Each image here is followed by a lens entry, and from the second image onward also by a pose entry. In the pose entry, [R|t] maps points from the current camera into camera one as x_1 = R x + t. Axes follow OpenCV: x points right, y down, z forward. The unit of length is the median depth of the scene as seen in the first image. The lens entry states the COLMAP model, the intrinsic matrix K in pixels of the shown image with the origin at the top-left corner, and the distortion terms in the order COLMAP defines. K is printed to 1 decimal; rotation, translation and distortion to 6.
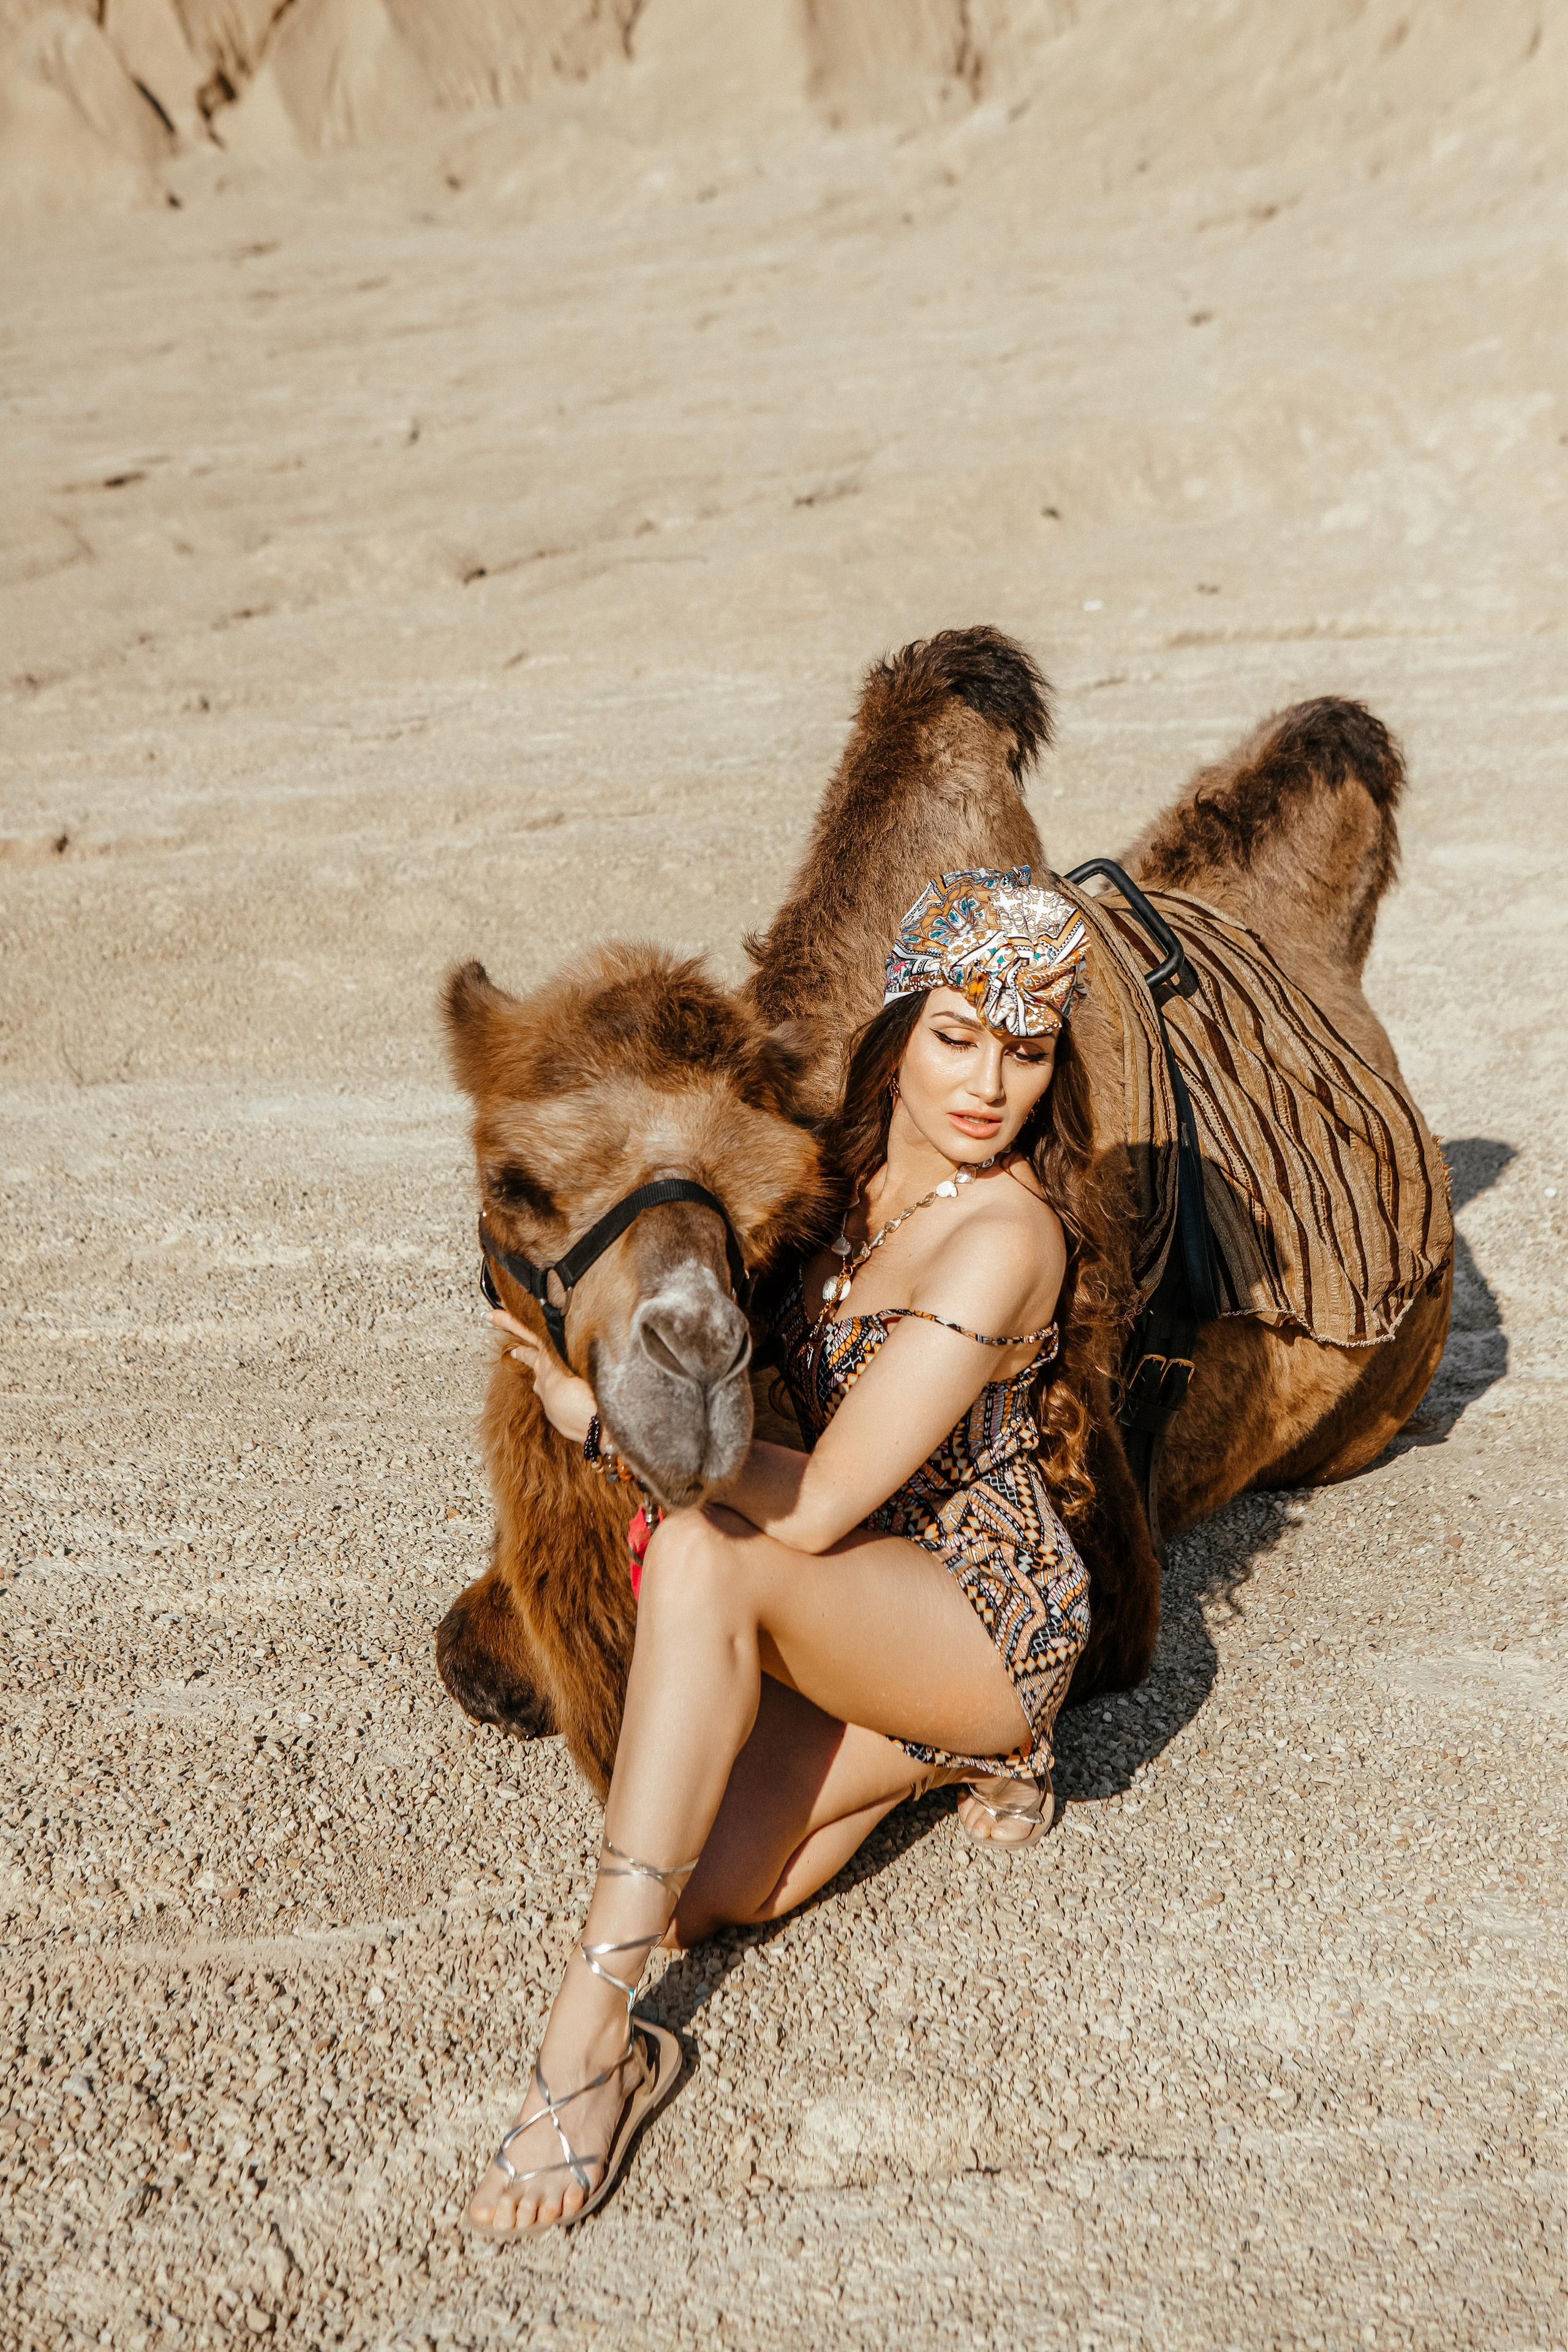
lens RADIAL K [[3845.0, 0, 784.0], [0, 3845.0, 1176.0], [0, 0, 1]] dist [0.069087, 0.116449]
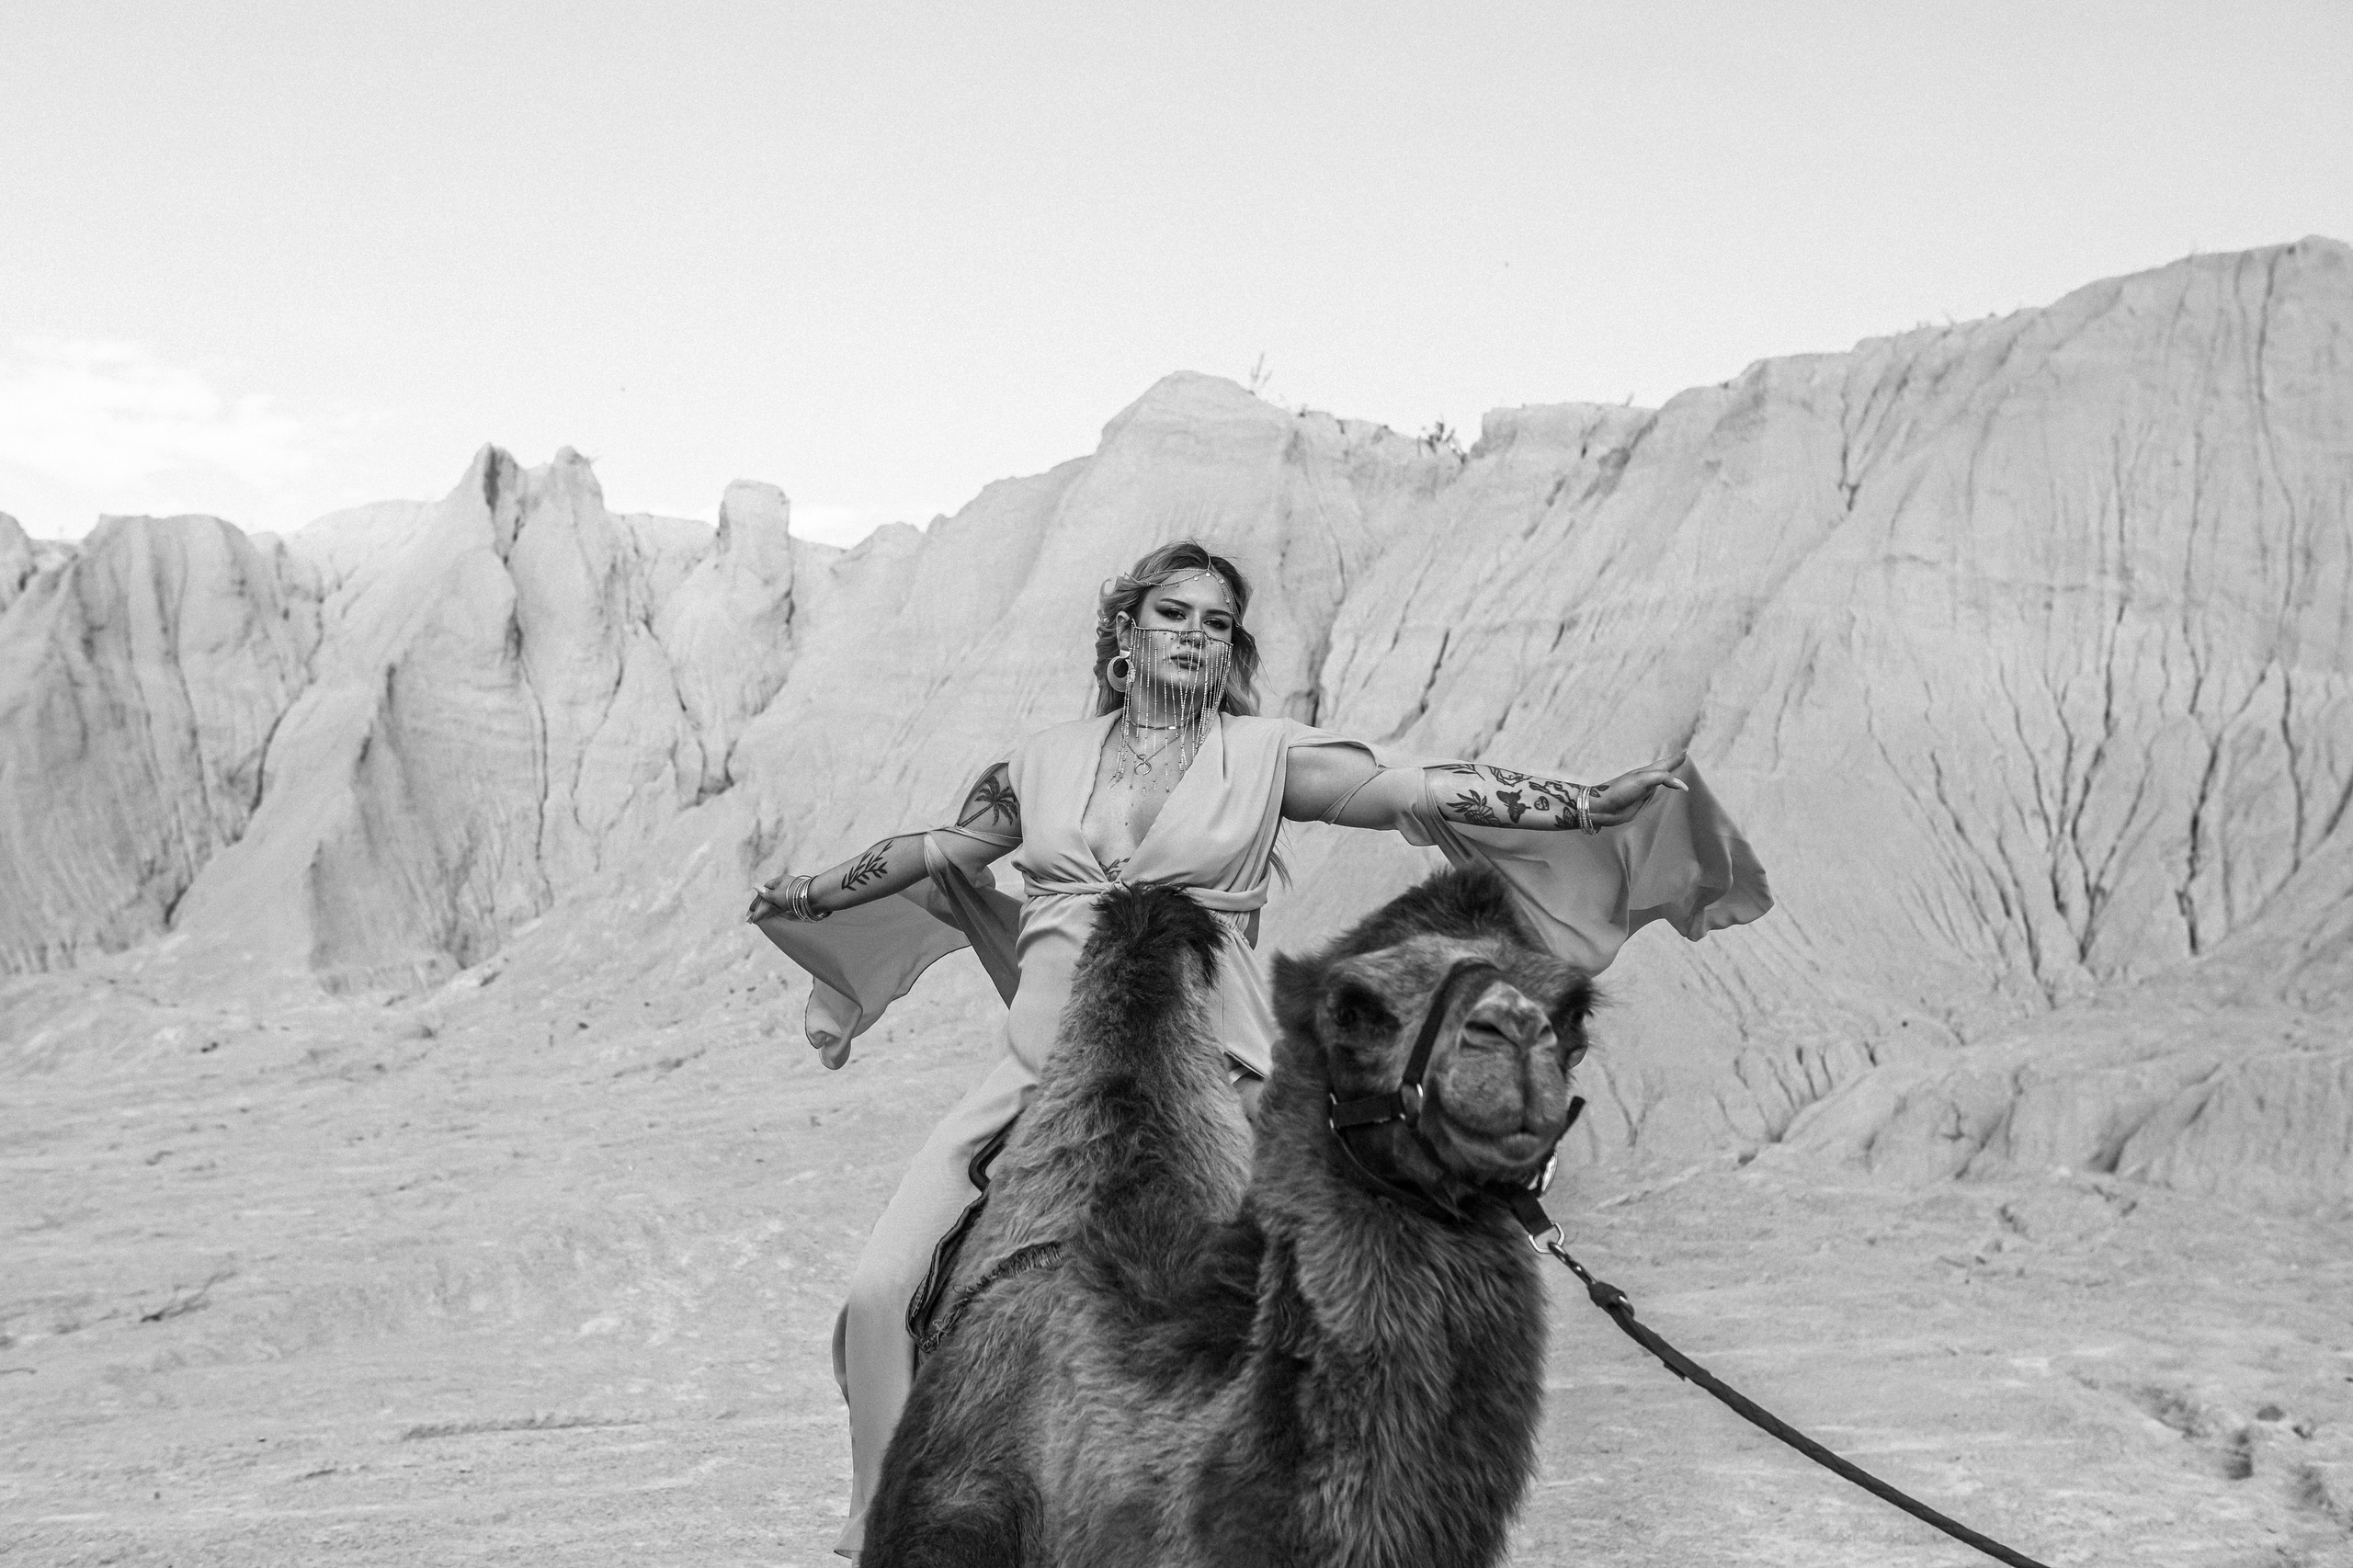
lens RADIAL K [[3309.6, 0, 1131.6], [0, 3309.6, 758.9], [0, 0, 1]] dist [-0.005451, 0.074731]
pose [[0.974674, 0.020163, 0.222722, 0.070957], [0.053525, 0.945948, -0.319872, 0.003286], [-0.217133, 0.323692, 0.920911, -0.054807]]
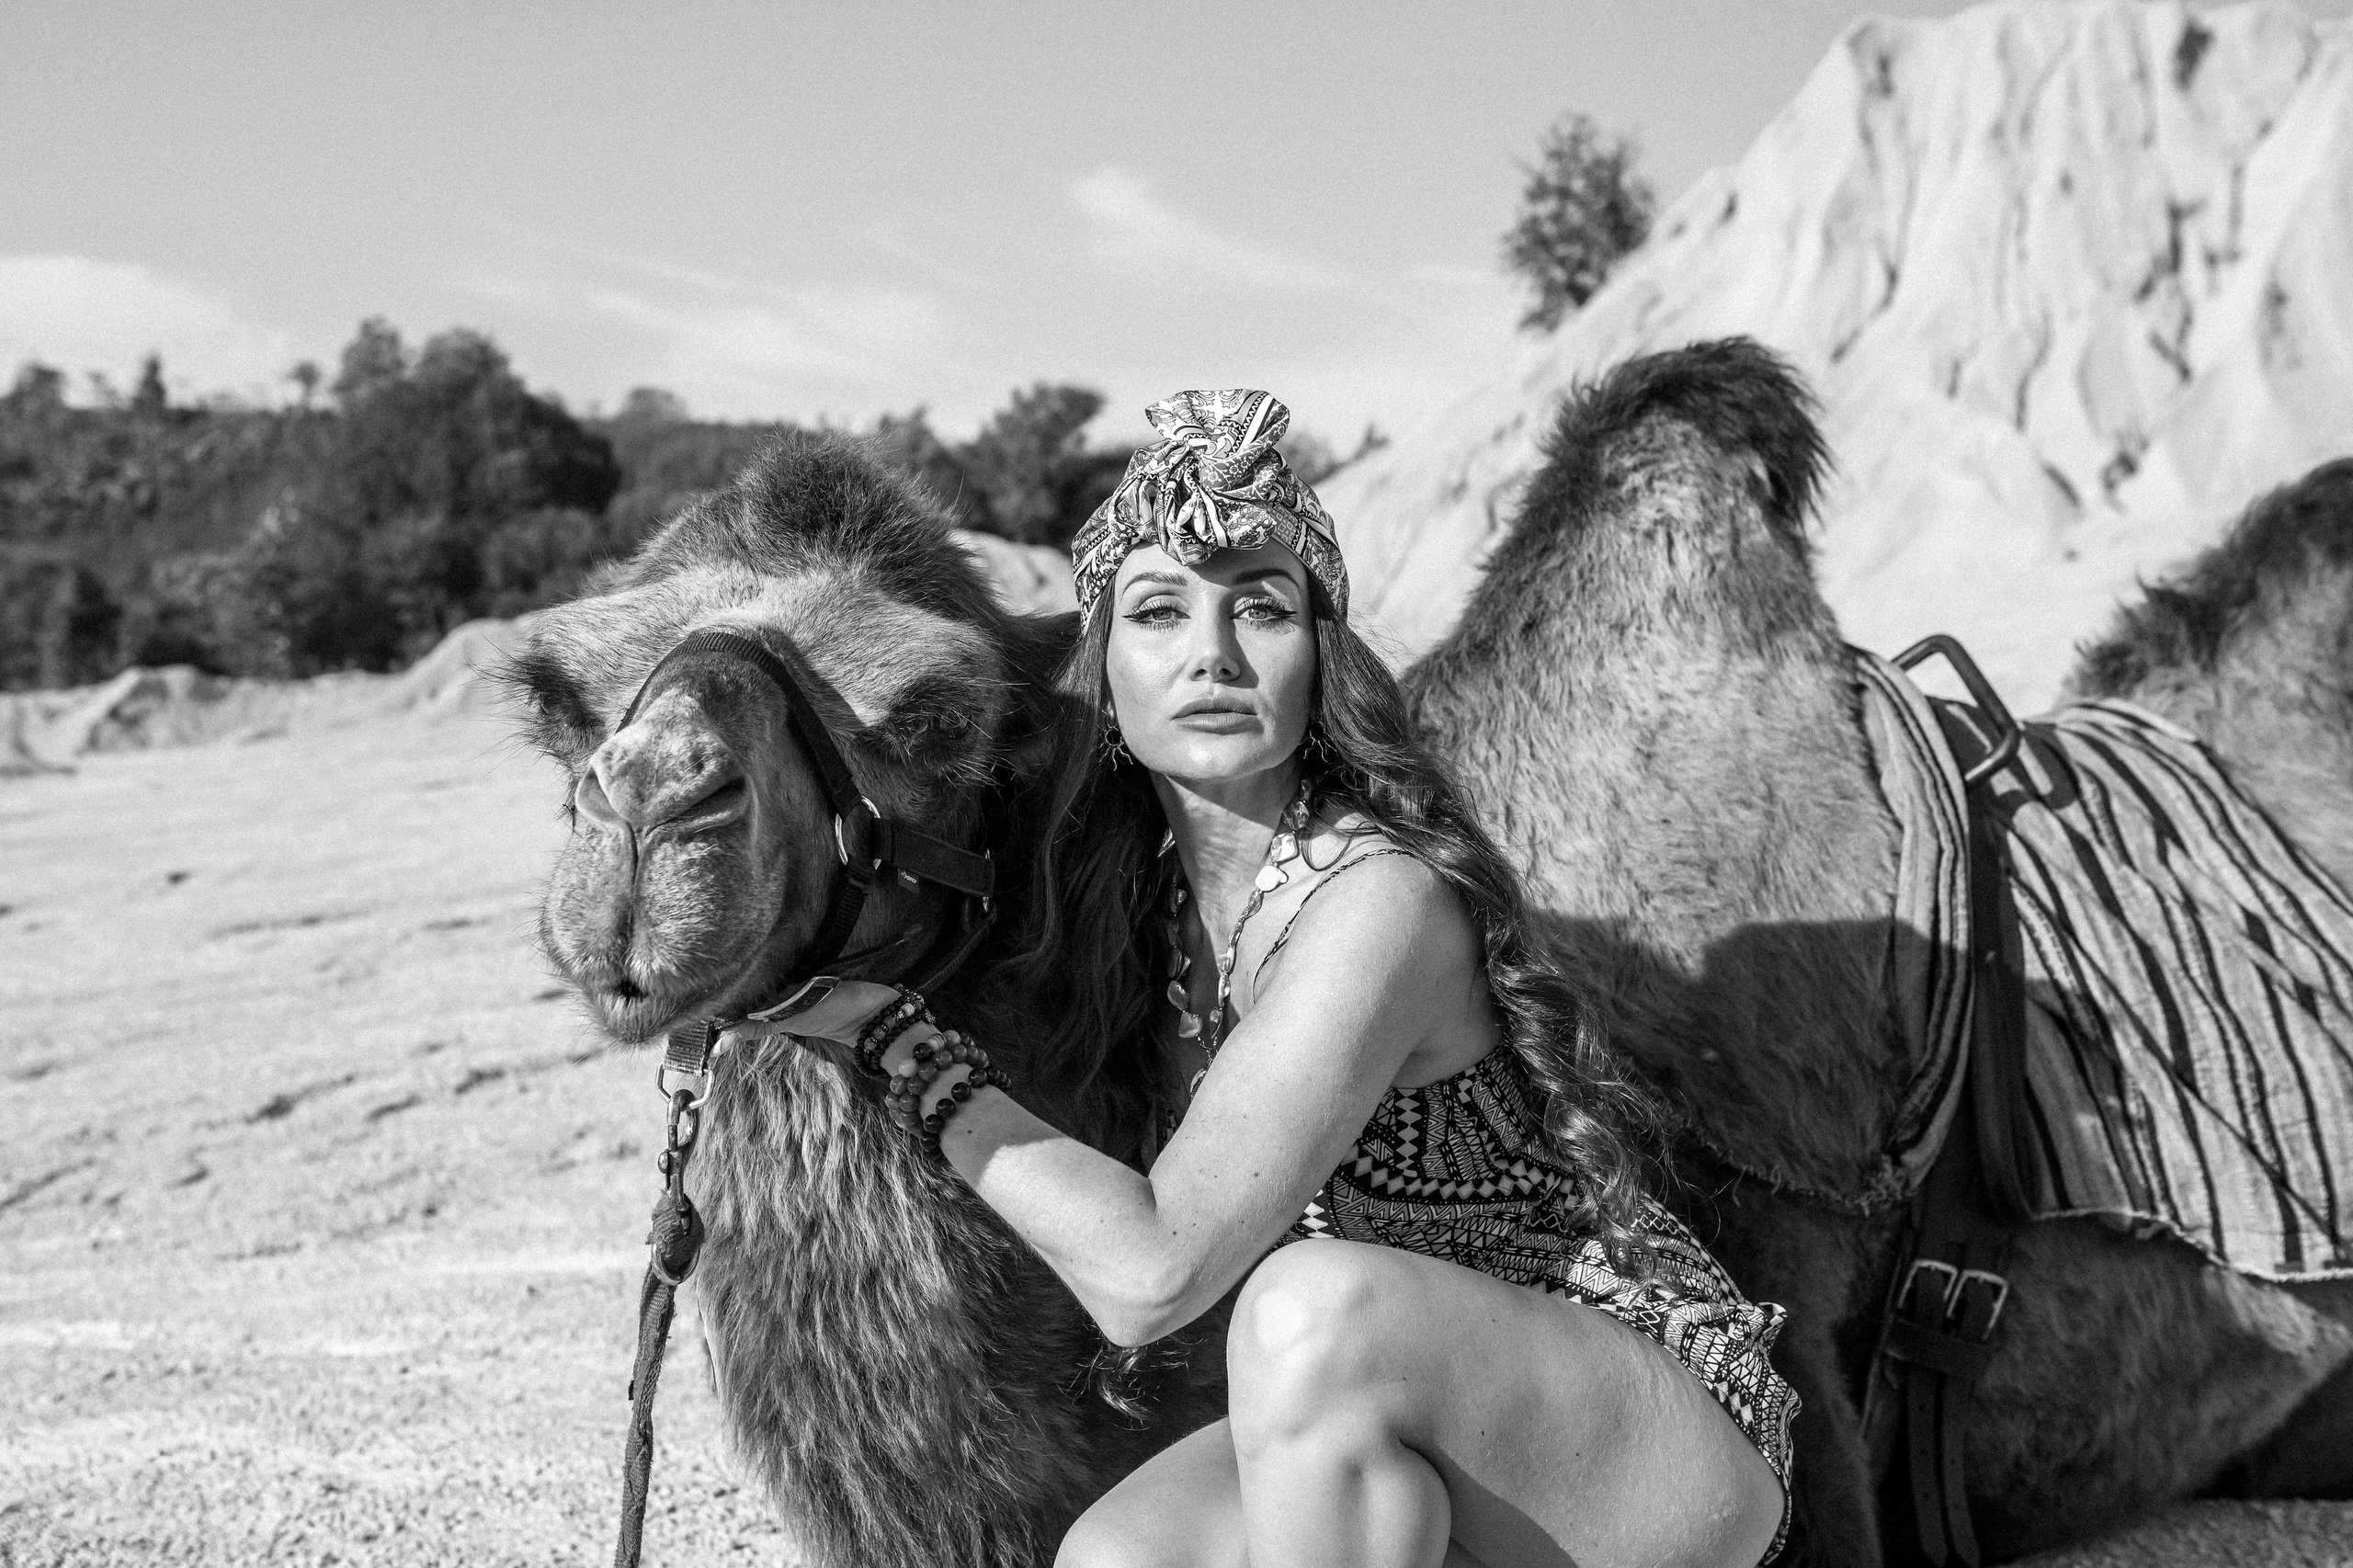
lens RADIAL K [[3182.6, 0, 1114.2], [0, 3182.6, 787.2], [0, 0, 1]] dist [-0.019300, 0.021166]
pose [[0.888044, -0.069163, -0.454527, 0.050447], [-0.019367, 0.982115, -0.187282, 0.016230], [0.459350, 0.175117, 0.870822, 0.079743]]
